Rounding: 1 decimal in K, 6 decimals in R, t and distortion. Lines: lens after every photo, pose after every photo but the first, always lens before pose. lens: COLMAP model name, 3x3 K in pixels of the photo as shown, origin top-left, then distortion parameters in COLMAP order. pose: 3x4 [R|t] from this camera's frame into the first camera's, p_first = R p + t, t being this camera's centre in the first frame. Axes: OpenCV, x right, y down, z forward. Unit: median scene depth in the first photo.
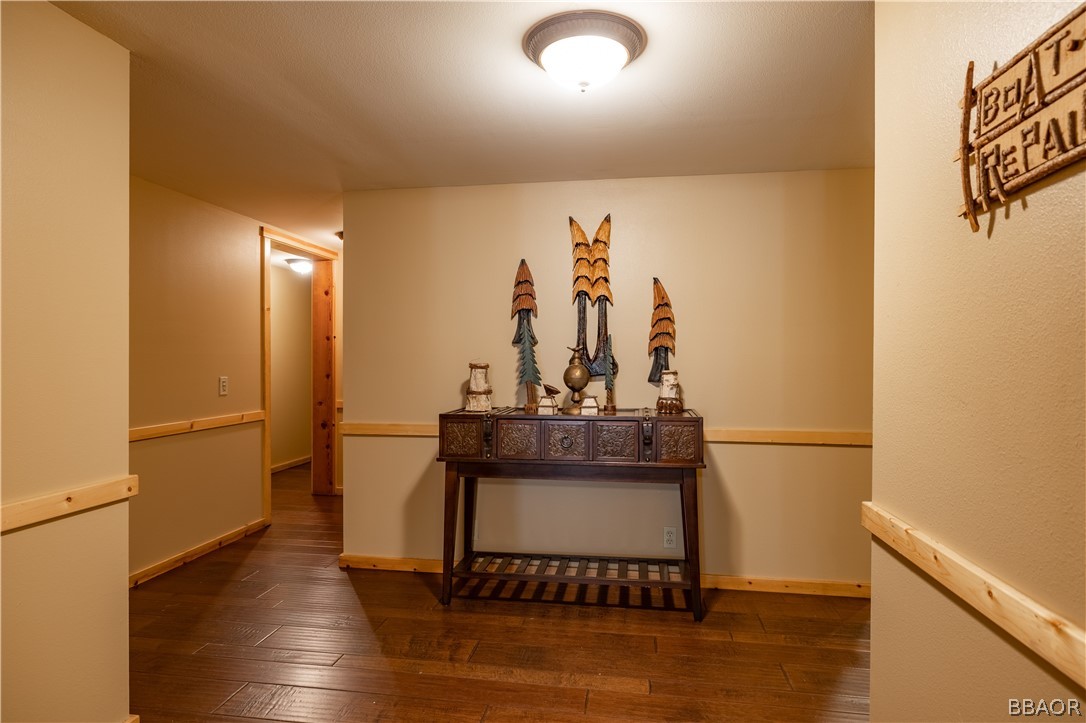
lens RADIAL K [[608.3, 0, 538.4], [0, 608.3, 360.9], [0, 0, 1]] dist [-0.003531, 0.003293]
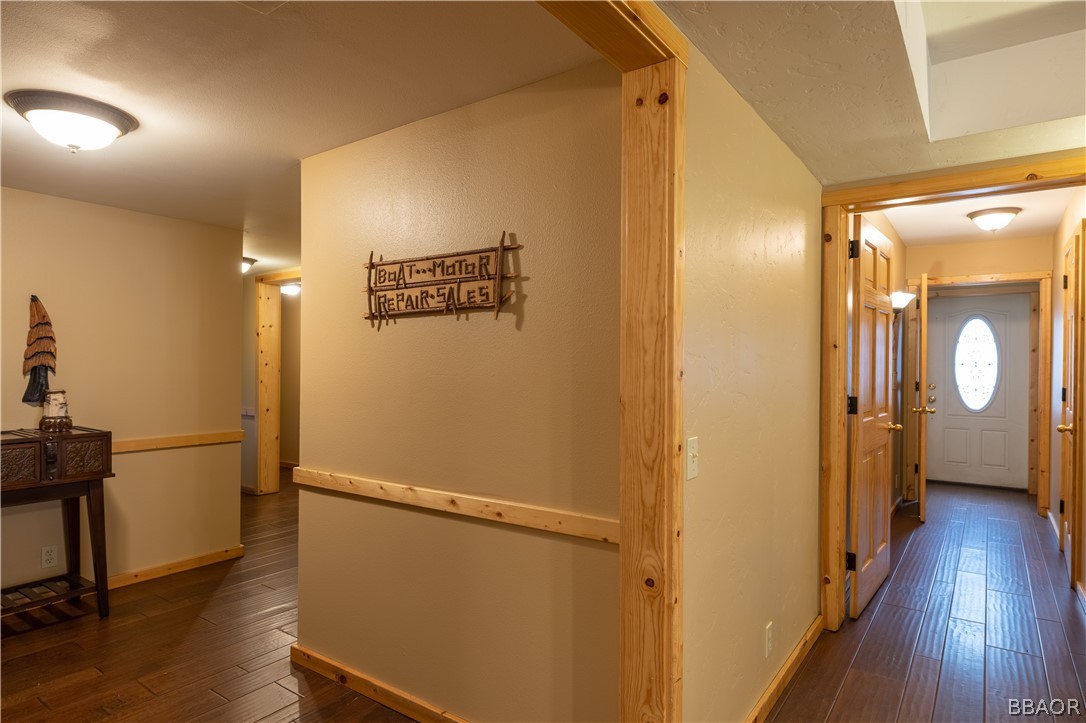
lens RADIAL K [[608.3, 0, 546.8], [0, 608.3, 364.7], [0, 0, 1]] dist [-0.003531, 0.003293]
pose [[0.444498, -0.000636, 0.895780, -0.327661], [-0.000383, 1.000000, 0.000900, -0.026912], [-0.895780, -0.000743, 0.444497, -0.183226]]
